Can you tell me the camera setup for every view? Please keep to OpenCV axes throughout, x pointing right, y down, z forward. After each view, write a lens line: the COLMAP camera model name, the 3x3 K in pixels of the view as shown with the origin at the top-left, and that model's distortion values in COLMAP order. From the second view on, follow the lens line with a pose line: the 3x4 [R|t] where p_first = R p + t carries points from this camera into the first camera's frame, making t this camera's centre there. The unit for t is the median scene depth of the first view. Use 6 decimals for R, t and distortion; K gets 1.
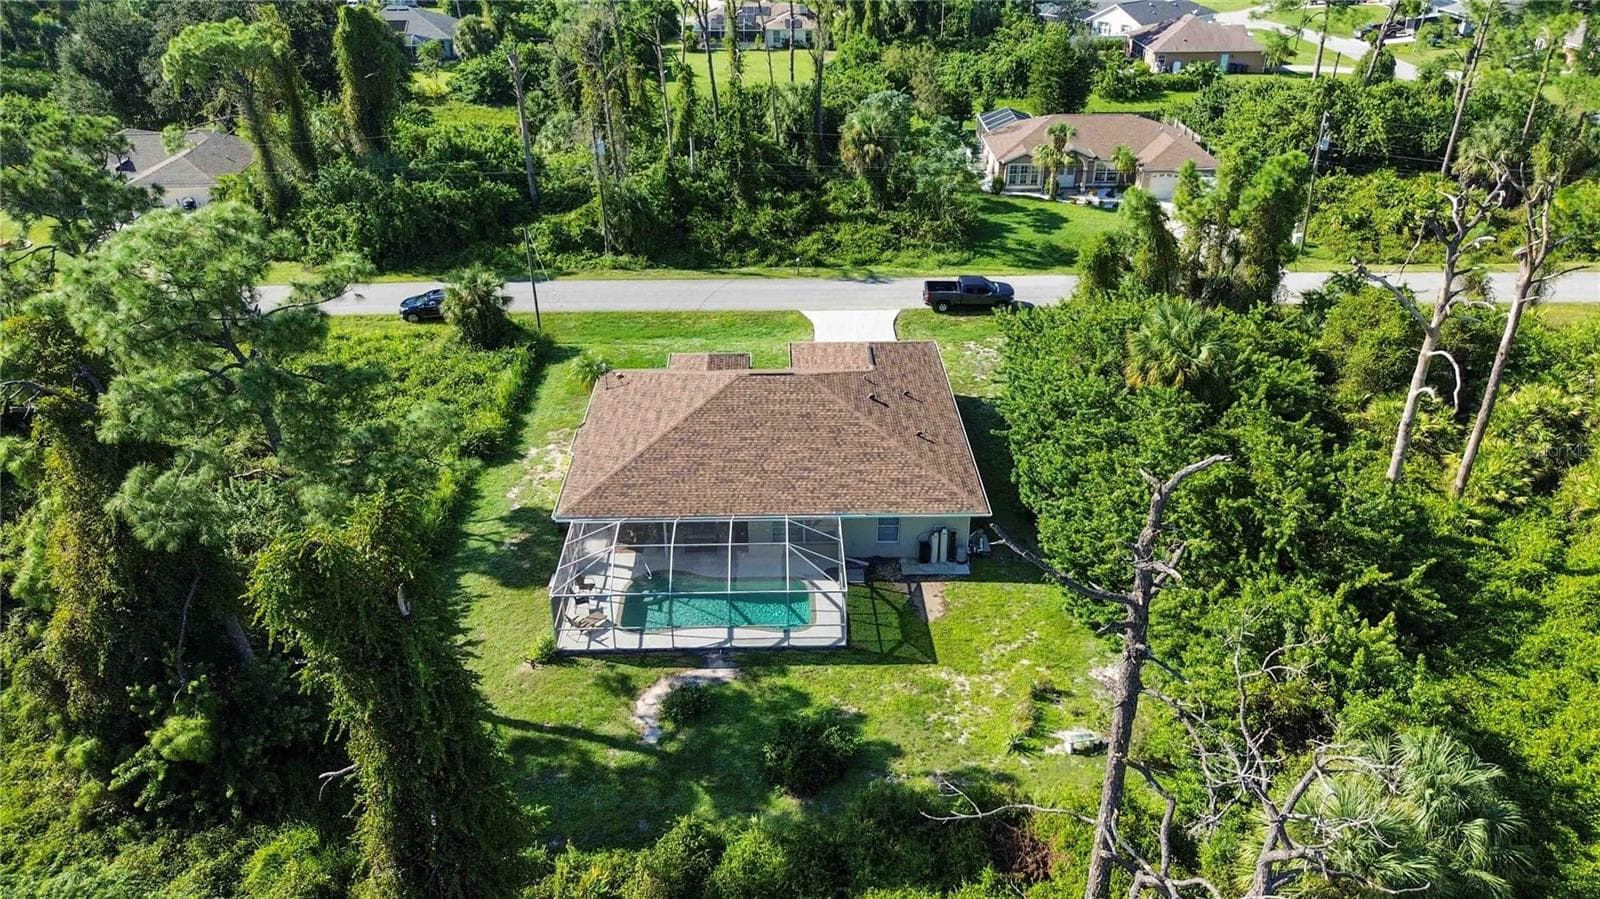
lens RADIAL K [[1136.0, 0, 798.3], [0, 1136.0, 450.6], [0, 0, 1]] dist [0.066053, -0.063436]
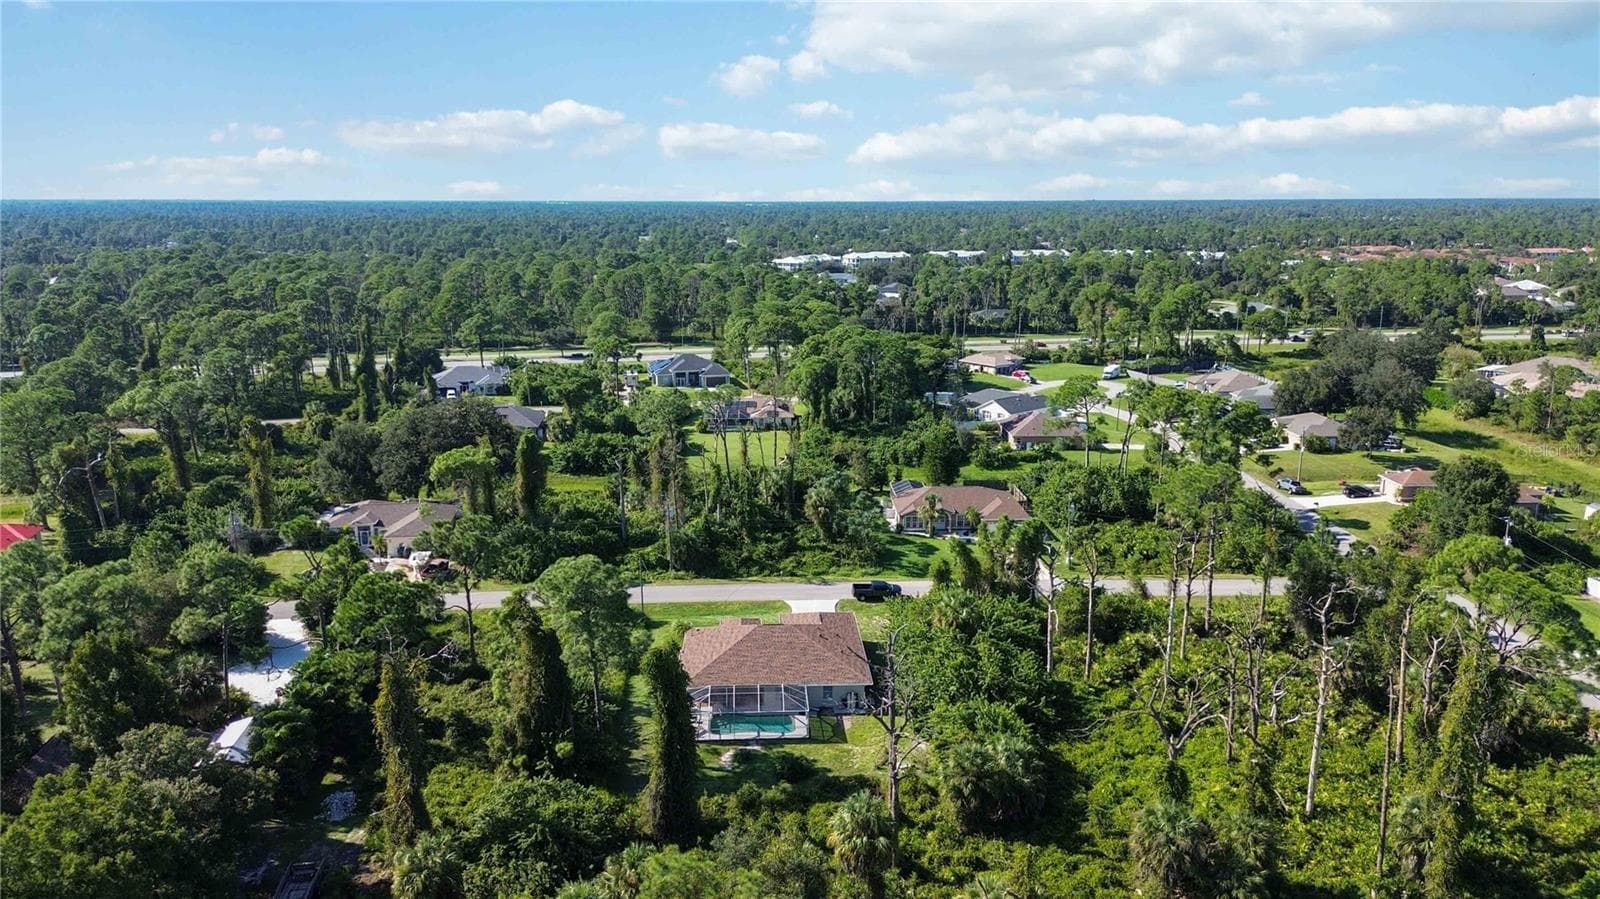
lens RADIAL K [[1136.0, 0, 798.0], [0, 1136.0, 449.3], [0, 0, 1]] dist [0.066053, -0.063436]
pose [[0.999636, -0.004516, 0.026603, -0.029481], [0.011582, 0.962269, -0.271853, 0.177886], [-0.024372, 0.272062, 0.961971, -1.046867]]
